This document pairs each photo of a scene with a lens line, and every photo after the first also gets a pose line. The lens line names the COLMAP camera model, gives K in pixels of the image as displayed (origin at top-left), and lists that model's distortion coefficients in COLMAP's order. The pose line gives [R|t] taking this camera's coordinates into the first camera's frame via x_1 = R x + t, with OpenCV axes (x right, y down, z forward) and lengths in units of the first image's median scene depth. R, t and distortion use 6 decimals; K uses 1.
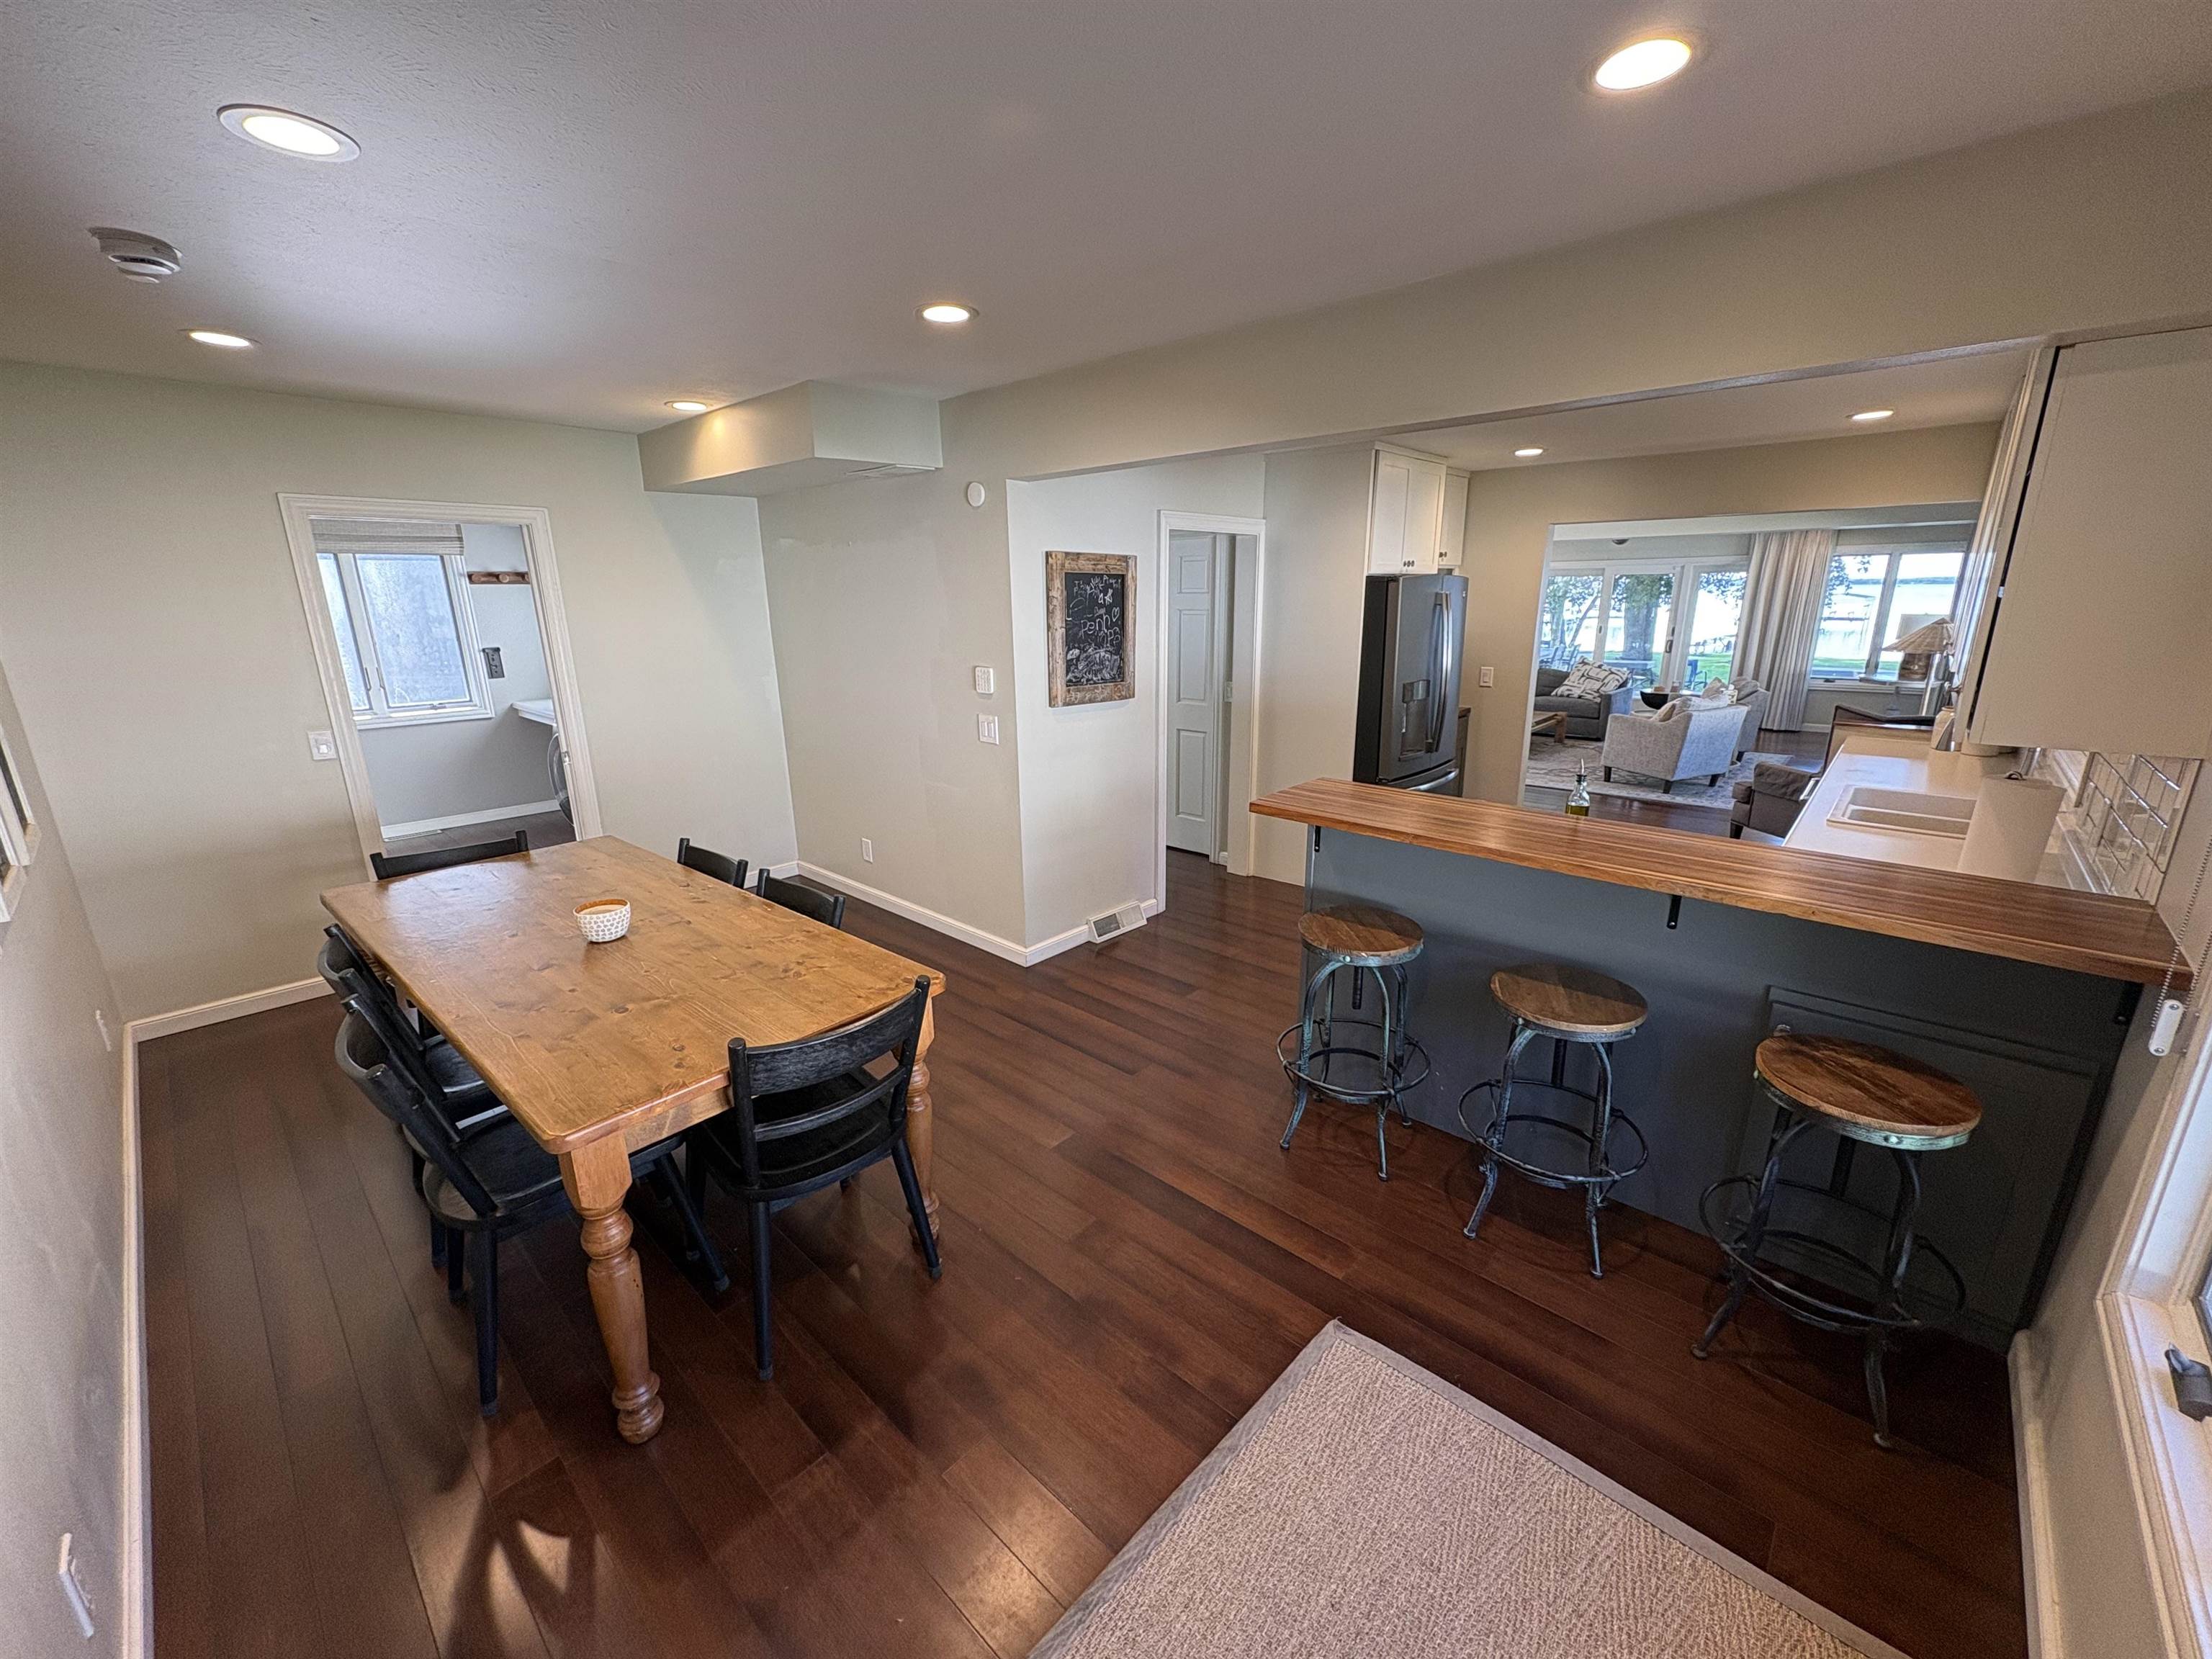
lens RADIAL K [[873.3, 0, 1105.9], [0, 873.3, 825.2], [0, 0, 1]] dist [0.002107, 0.000120]
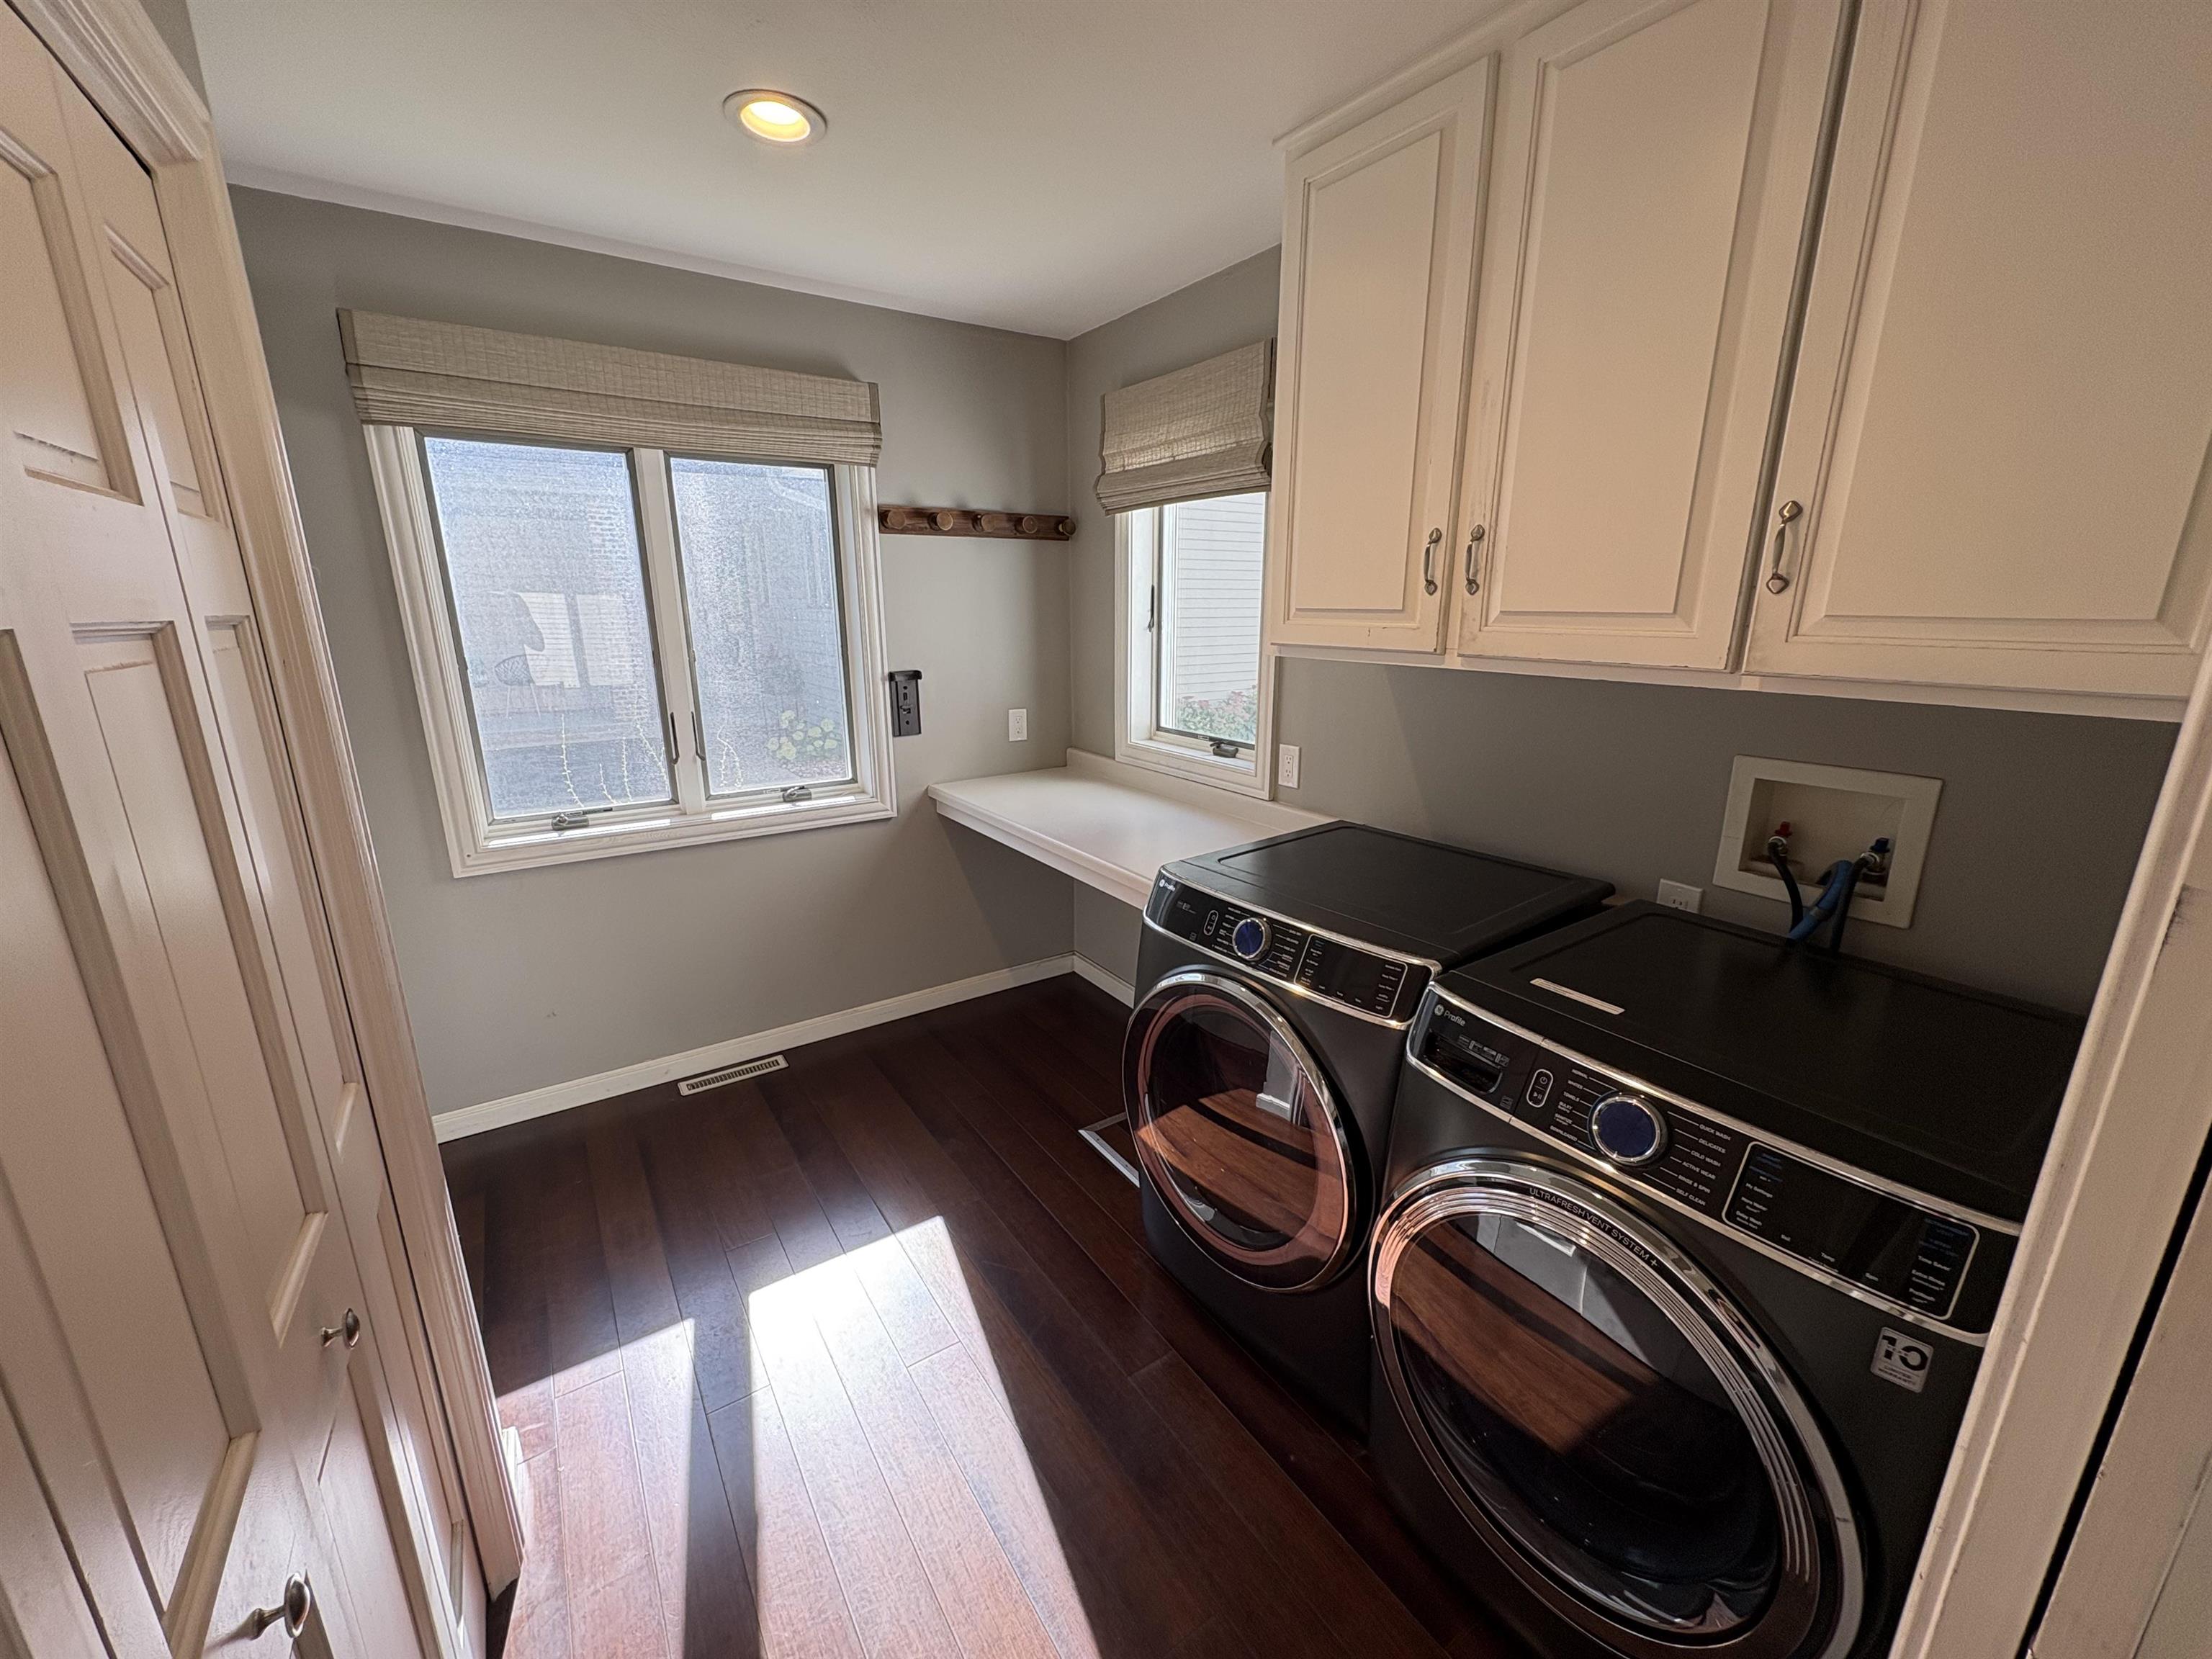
lens RADIAL K [[873.3, 0, 1108.9], [0, 873.3, 831.6], [0, 0, 1]] dist [0.002107, 0.000120]
pose [[0.975610, 0.070778, -0.207788, -0.502595], [-0.070292, 0.997479, 0.009730, -0.132119], [0.207953, 0.005113, 0.978126, 0.577002]]
